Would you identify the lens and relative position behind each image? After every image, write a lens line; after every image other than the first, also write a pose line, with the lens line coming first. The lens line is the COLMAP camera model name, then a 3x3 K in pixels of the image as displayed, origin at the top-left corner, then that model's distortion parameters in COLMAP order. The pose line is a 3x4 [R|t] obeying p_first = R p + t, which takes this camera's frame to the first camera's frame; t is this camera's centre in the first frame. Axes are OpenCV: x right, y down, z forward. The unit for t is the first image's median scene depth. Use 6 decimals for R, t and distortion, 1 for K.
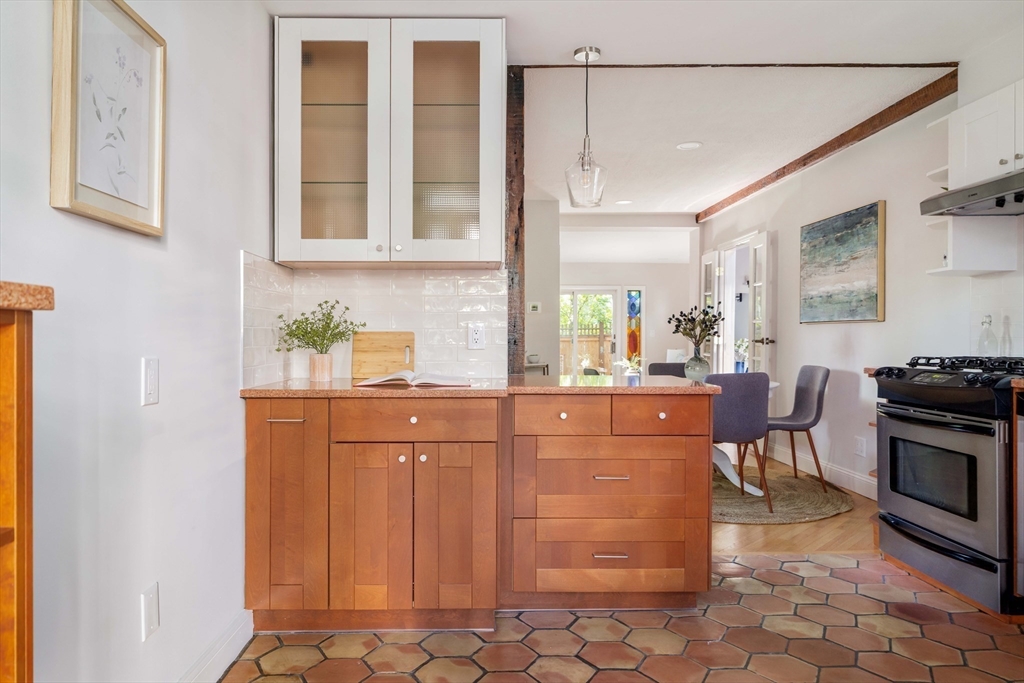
lens RADIAL K [[669.6, 0, 475.5], [0, 669.6, 341.5], [0, 0, 1]] dist [-0.004225, -0.003231]
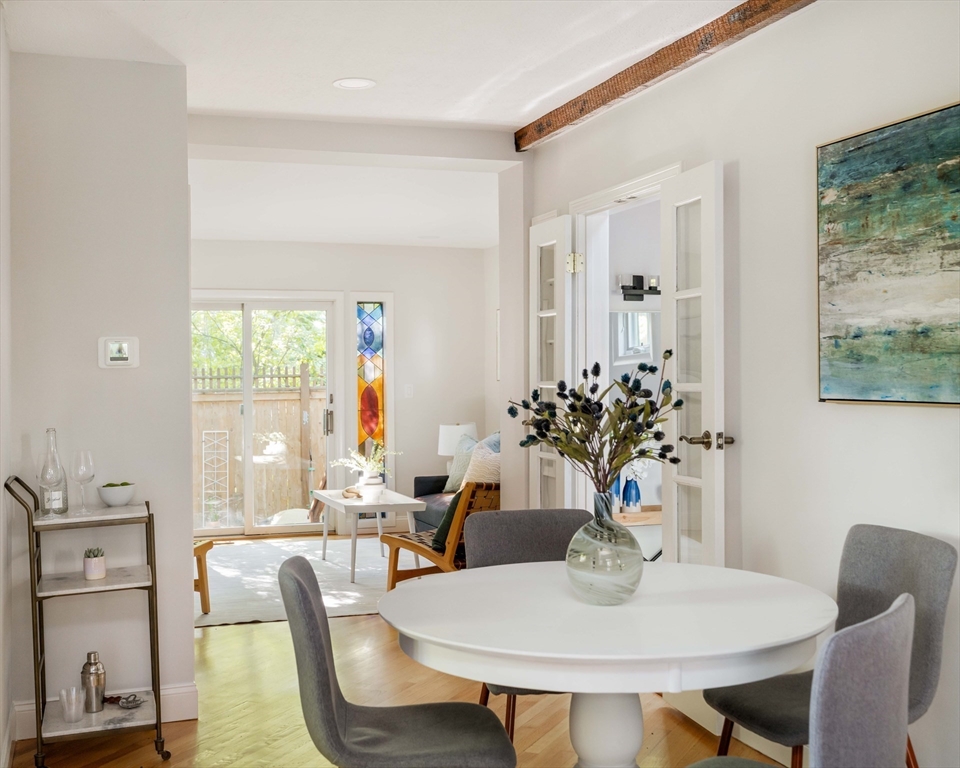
lens RADIAL K [[1119.6, 0, 490.1], [0, 1119.6, 385.5], [0, 0, 1]] dist [0.002337, 0.000000]
pose [[0.939694, -0.009107, 0.341895, 0.104705], [0.008605, 0.999959, 0.002984, -0.045165], [-0.341908, 0.000138, 0.939733, 0.536682]]
